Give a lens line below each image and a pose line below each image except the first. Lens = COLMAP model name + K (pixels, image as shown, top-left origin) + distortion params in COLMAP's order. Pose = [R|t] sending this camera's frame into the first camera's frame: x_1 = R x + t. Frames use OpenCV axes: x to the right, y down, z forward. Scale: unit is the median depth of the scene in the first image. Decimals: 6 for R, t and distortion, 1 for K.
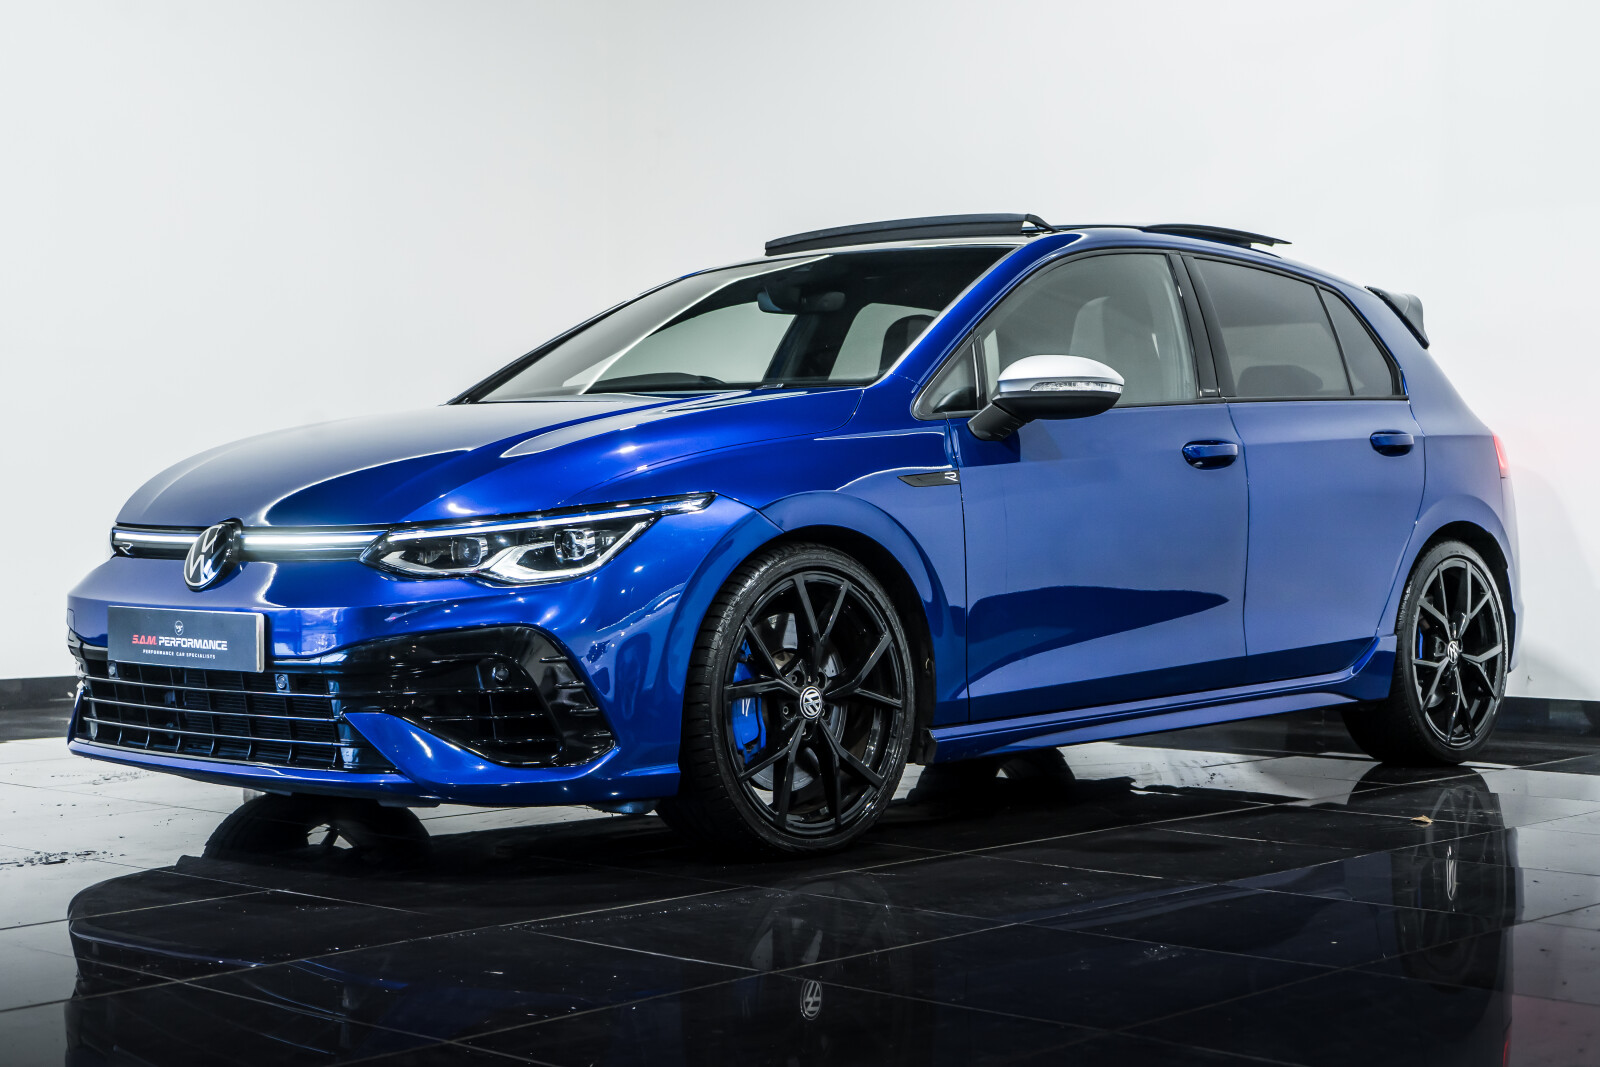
lens RADIAL K [[2474.9, 0, 799.3], [0, 2474.9, 542.3], [0, 0, 1]] dist [0.048675, 0.000000]
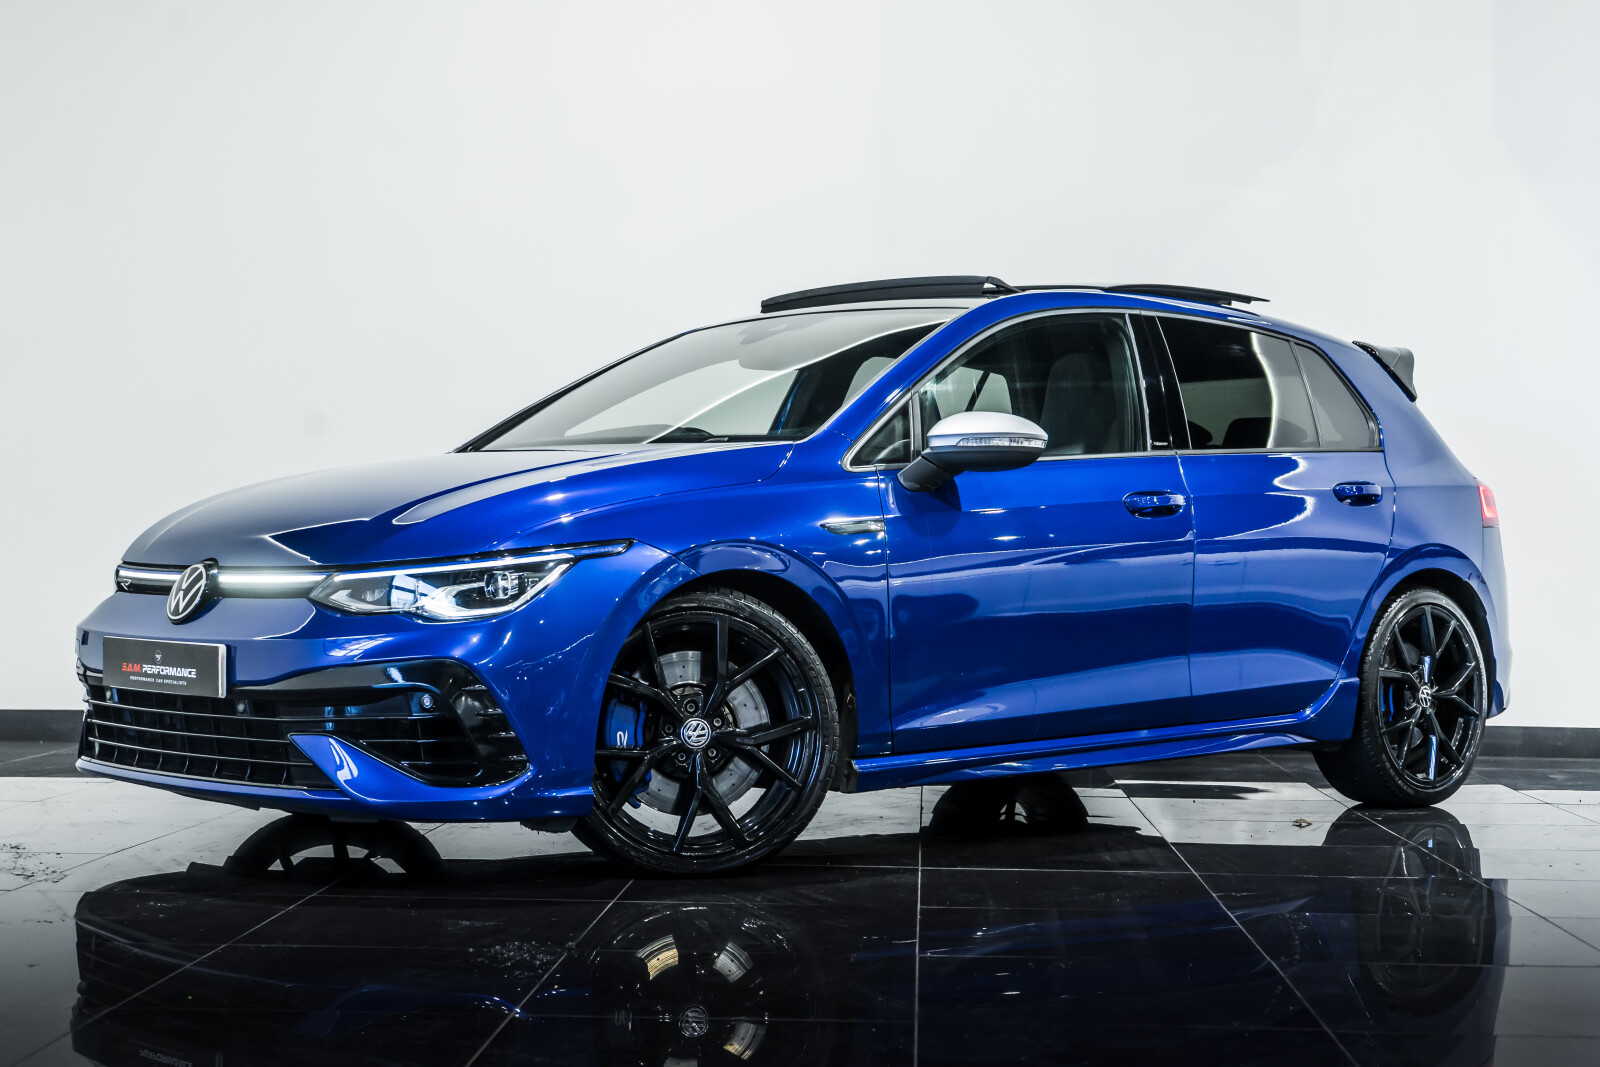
lens RADIAL K [[2548.1, 0, 802.5], [0, 2548.1, 531.1], [0, 0, 1]] dist [0.041705, 0.000000]
pose [[0.996612, 0.007749, -0.081878, 0.120263], [-0.009292, 0.999786, -0.018484, -0.003093], [0.081717, 0.019182, 0.996471, -0.106453]]
